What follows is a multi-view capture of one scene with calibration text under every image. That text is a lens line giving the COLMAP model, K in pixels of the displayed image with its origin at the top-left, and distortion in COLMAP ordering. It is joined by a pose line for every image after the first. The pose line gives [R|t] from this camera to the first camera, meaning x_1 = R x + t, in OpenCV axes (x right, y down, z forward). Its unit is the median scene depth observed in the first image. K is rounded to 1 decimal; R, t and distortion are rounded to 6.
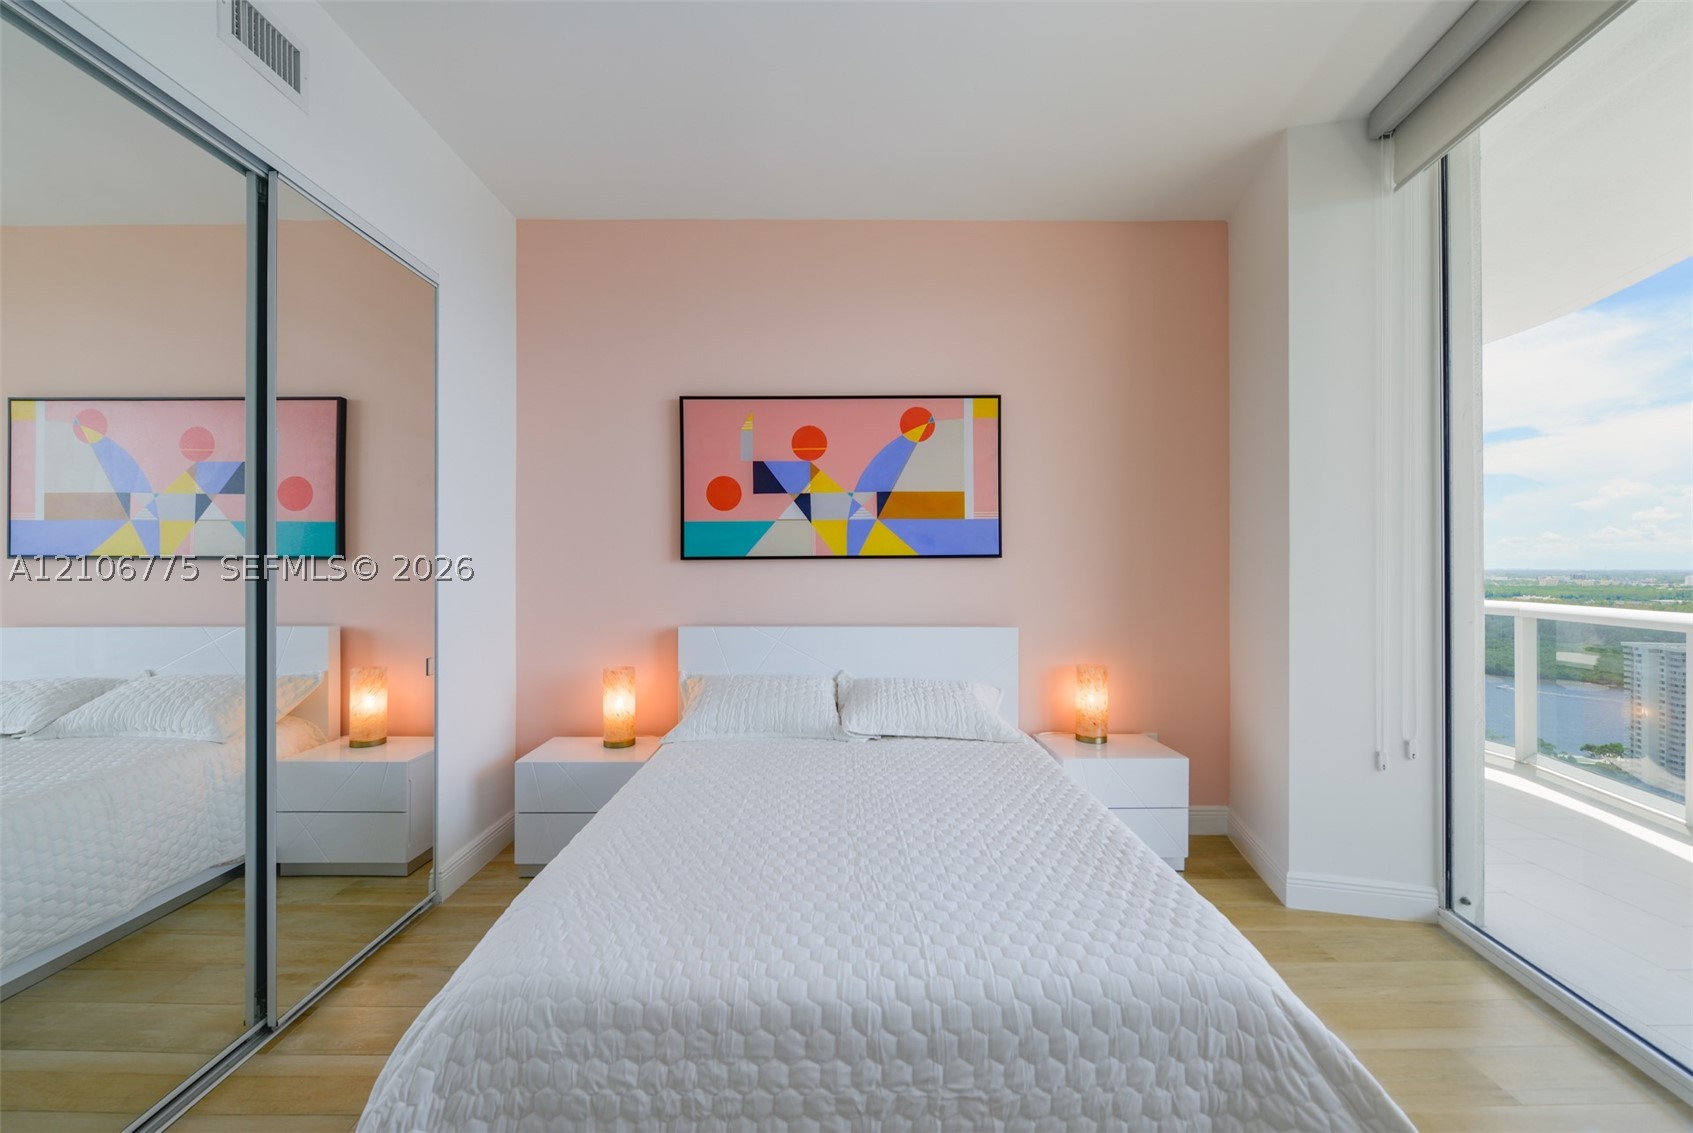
lens RADIAL K [[674.6, 0, 834.4], [0, 674.6, 565.0], [0, 0, 1]] dist [0.000697, -0.003736]
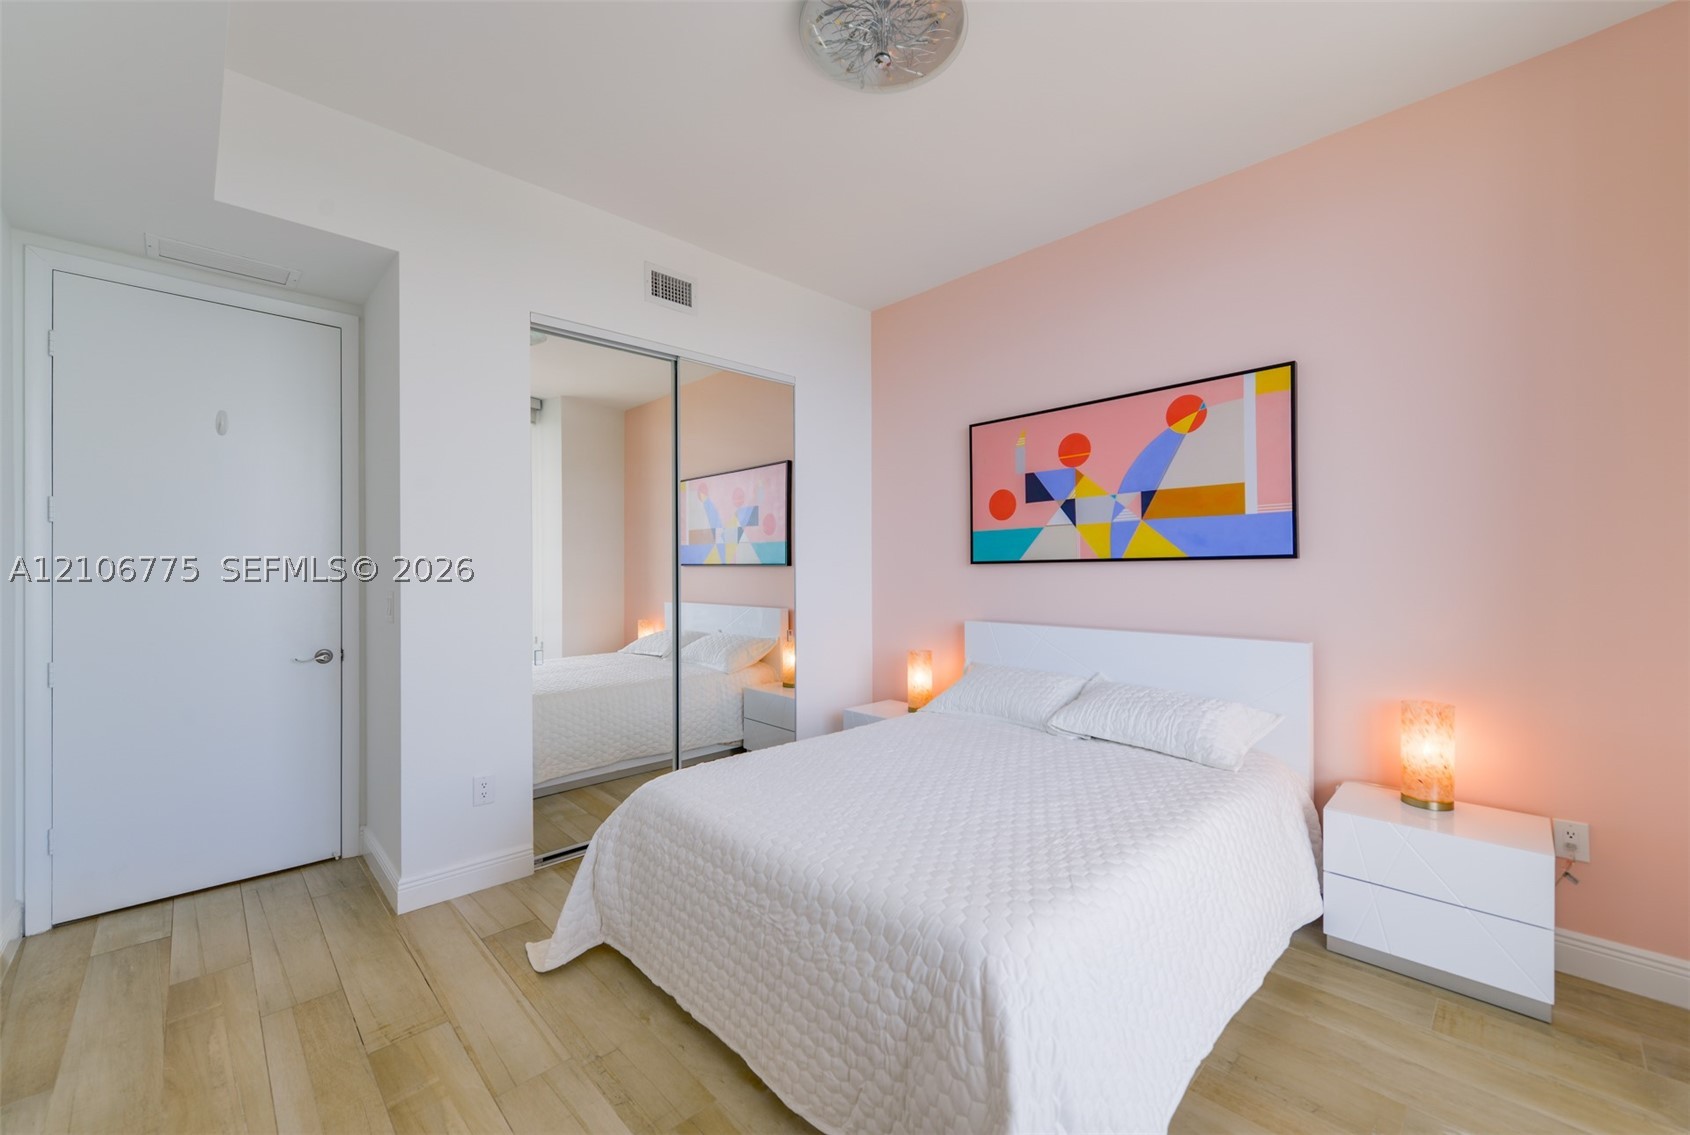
lens RADIAL K [[673.4, 0, 832.9], [0, 673.4, 566.0], [0, 0, 1]] dist [0.000697, -0.003736]
pose [[0.681186, -0.006465, -0.732082, 0.475054], [0.004577, 0.999979, -0.004571, -0.000021], [0.732096, -0.000237, 0.681201, 0.026730]]
